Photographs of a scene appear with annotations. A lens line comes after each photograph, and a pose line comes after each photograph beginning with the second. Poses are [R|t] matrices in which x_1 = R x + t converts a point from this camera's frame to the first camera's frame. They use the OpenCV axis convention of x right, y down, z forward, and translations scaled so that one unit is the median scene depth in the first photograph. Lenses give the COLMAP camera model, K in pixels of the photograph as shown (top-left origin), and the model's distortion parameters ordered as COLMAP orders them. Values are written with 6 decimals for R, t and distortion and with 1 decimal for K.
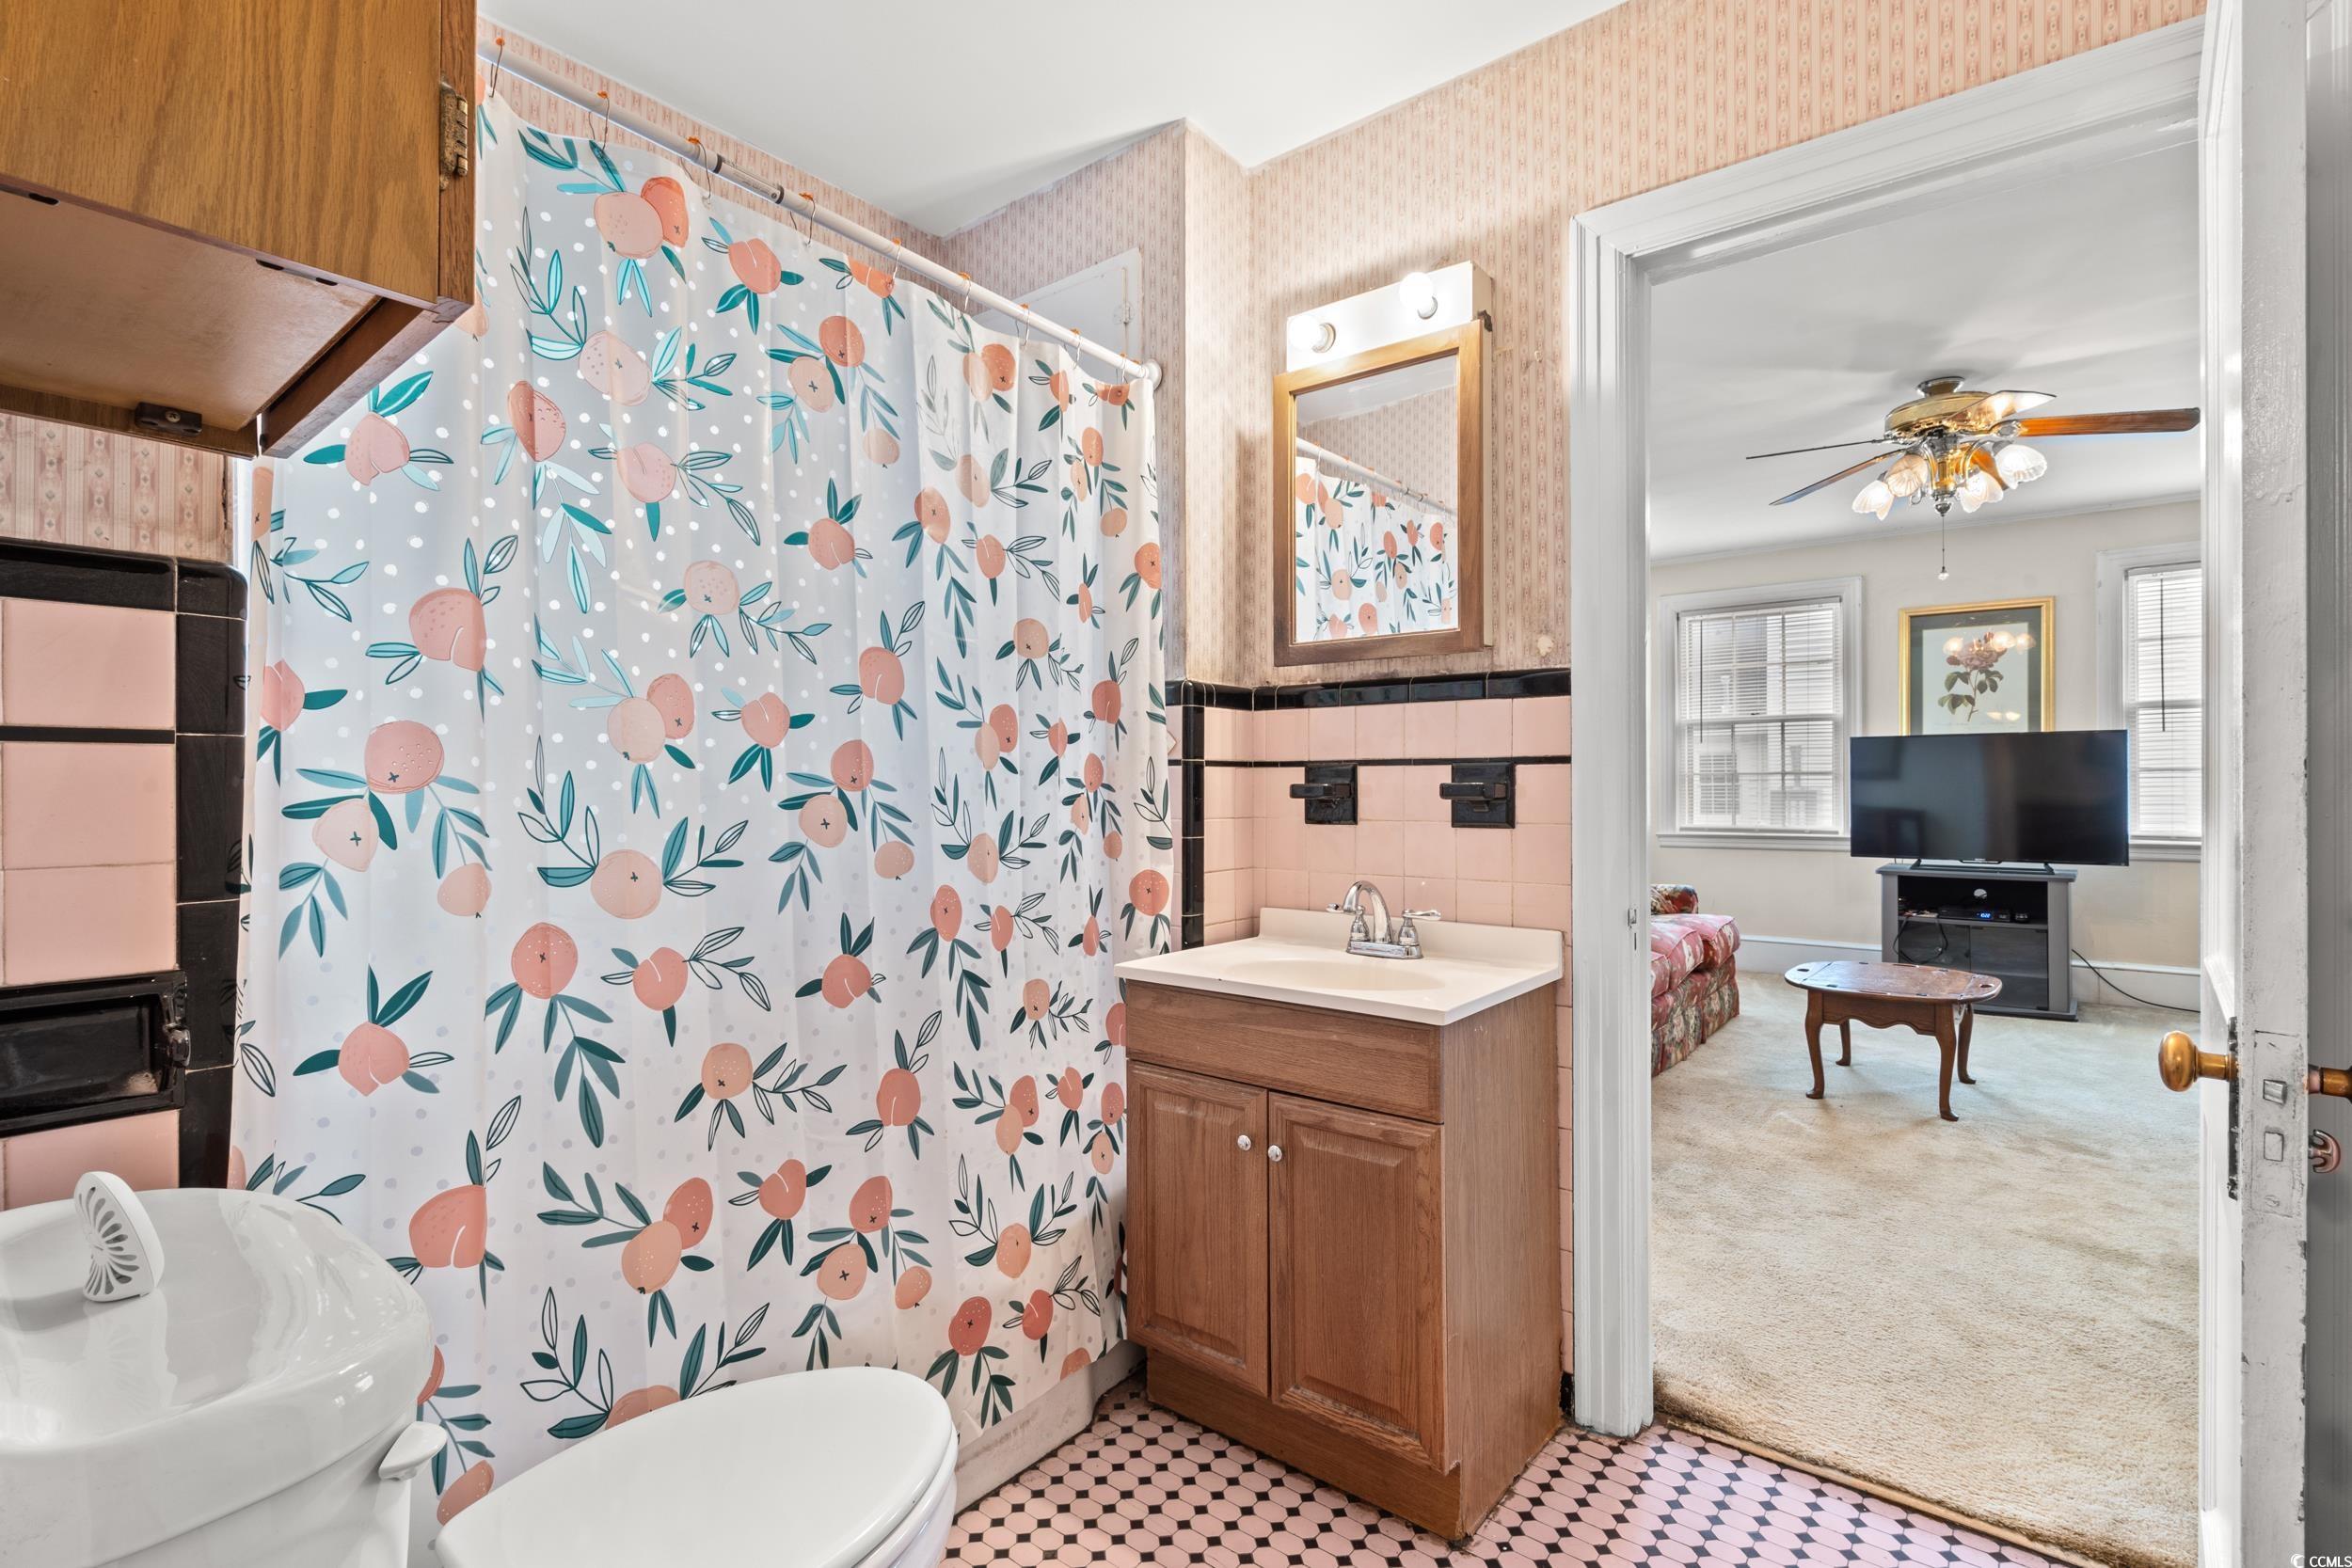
lens RADIAL K [[1077.1, 0, 1175.3], [0, 1077.1, 782.7], [0, 0, 1]] dist [-0.006984, 0.001379]
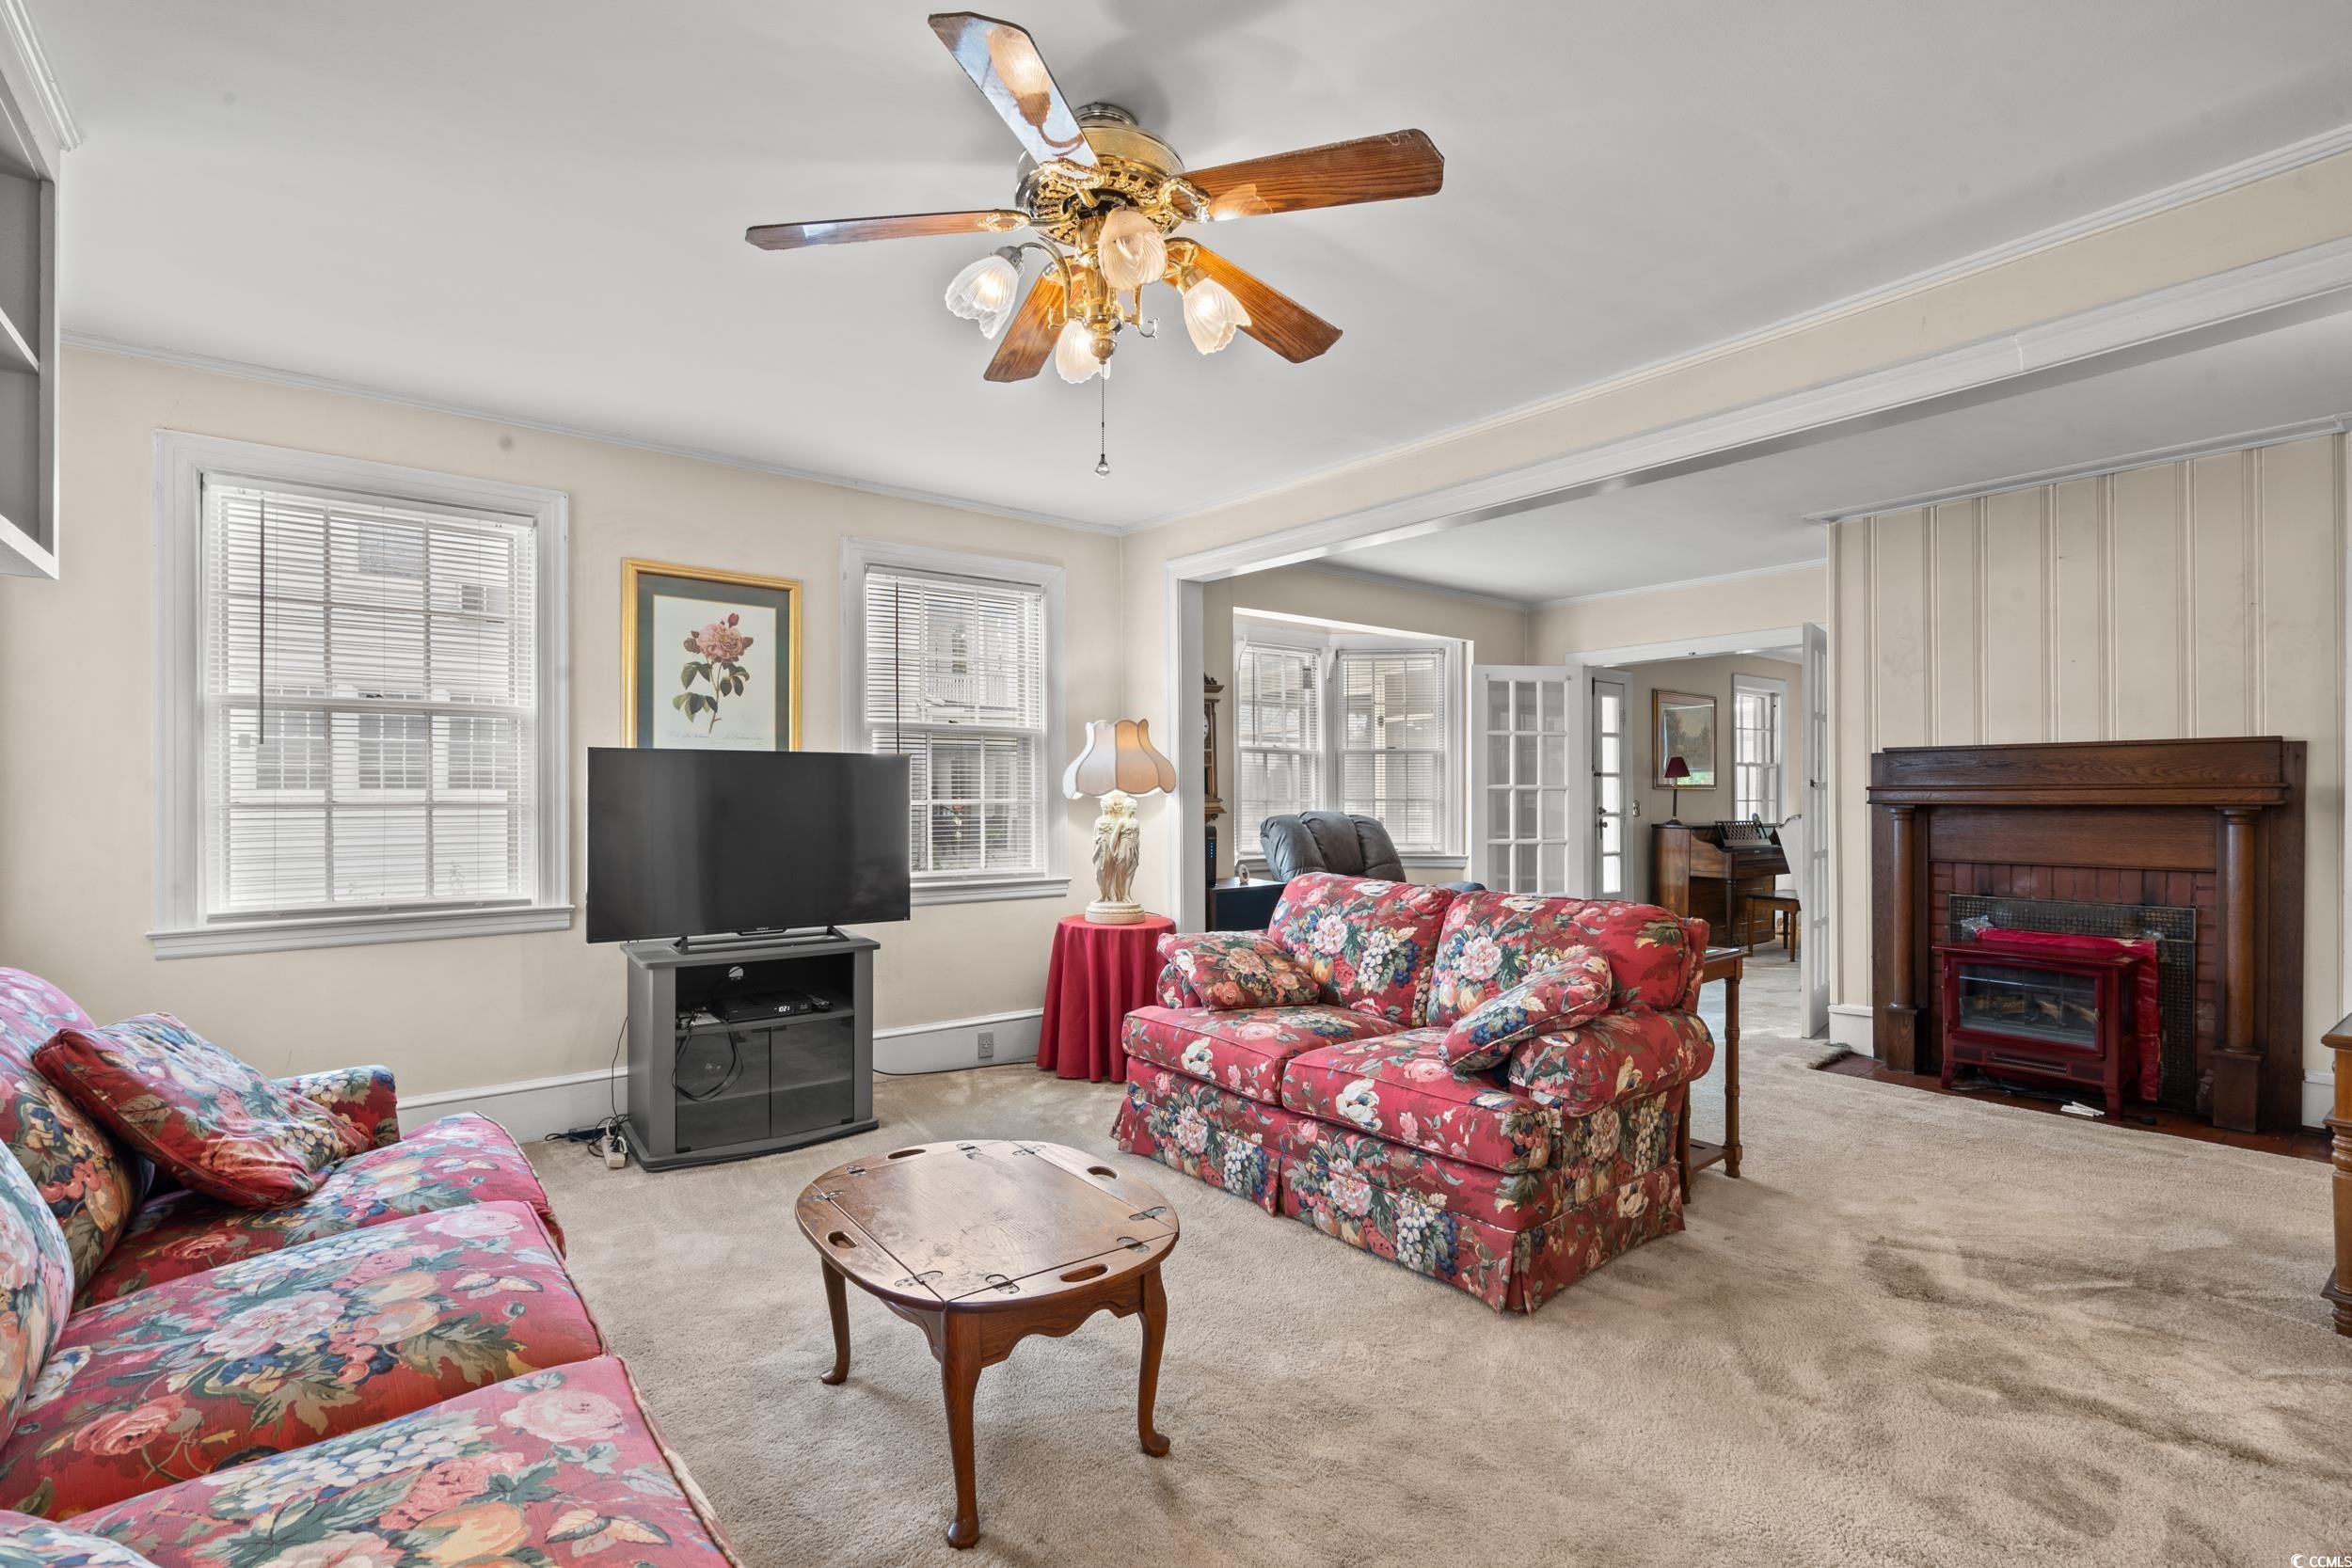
lens RADIAL K [[1077.1, 0, 1178.2], [0, 1077.1, 793.5], [0, 0, 1]] dist [-0.006984, 0.001379]
pose [[0.229688, 0.008279, 0.973229, 0.112863], [-0.002139, 0.999966, -0.008001, -0.011811], [-0.973262, -0.000244, 0.229698, 0.530365]]
